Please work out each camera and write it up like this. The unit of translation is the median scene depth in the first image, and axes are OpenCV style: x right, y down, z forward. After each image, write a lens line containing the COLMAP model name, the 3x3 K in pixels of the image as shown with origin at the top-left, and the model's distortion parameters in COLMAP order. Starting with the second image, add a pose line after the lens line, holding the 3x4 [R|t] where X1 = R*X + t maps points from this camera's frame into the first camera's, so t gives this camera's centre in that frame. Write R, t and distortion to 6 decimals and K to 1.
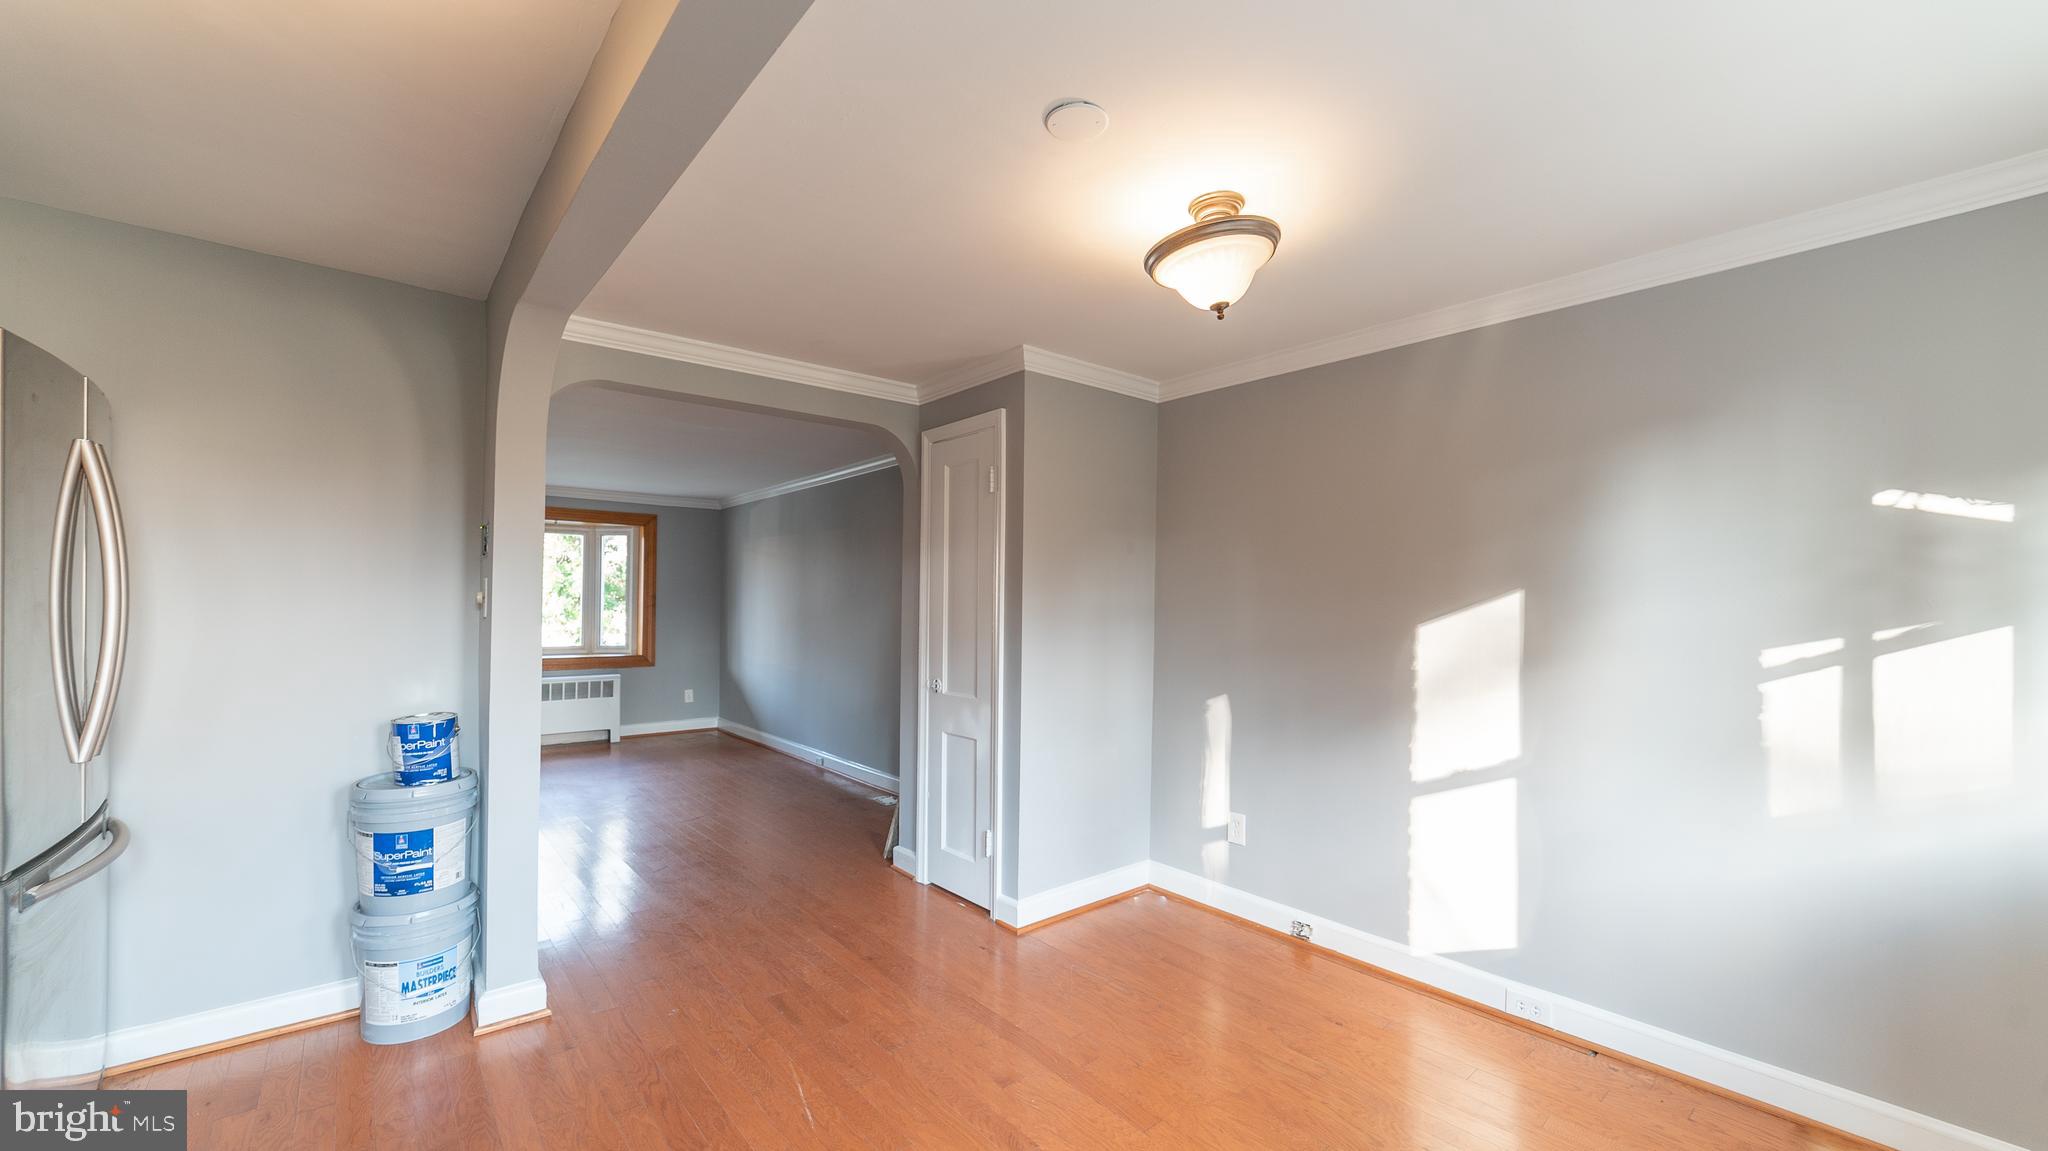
lens RADIAL K [[811.7, 0, 1020.4], [0, 811.7, 587.7], [0, 0, 1]] dist [-0.008493, 0.002550]
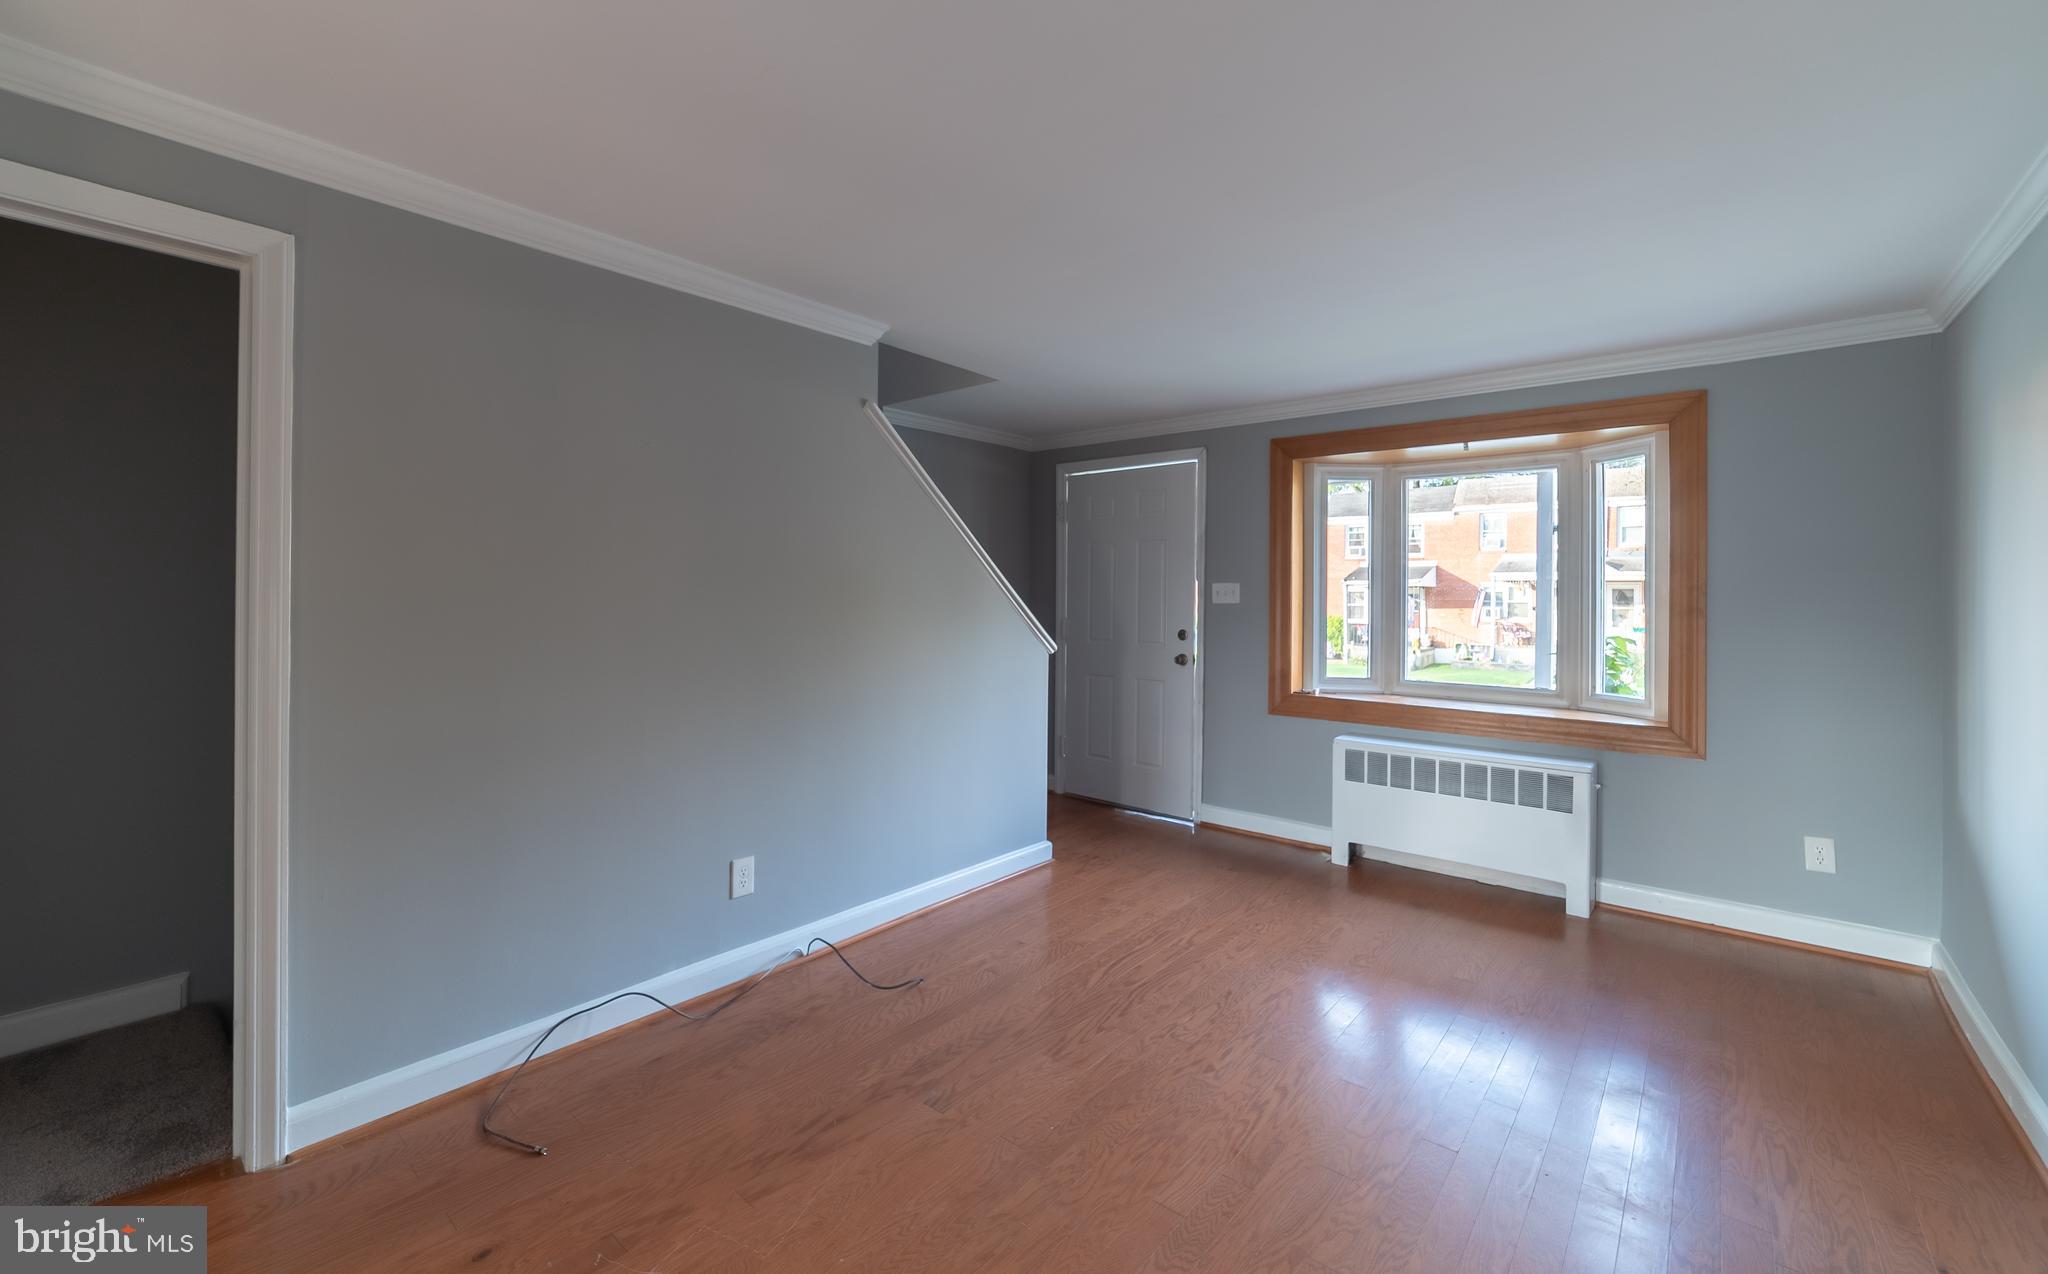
lens RADIAL K [[825.8, 0, 1051.5], [0, 825.8, 576.3], [0, 0, 1]] dist [-0.003297, -0.000110]
pose [[0.188920, -0.024208, -0.981694, -0.105056], [0.009240, 0.999696, -0.022874, 0.012023], [0.981949, -0.004750, 0.189086, 0.606726]]
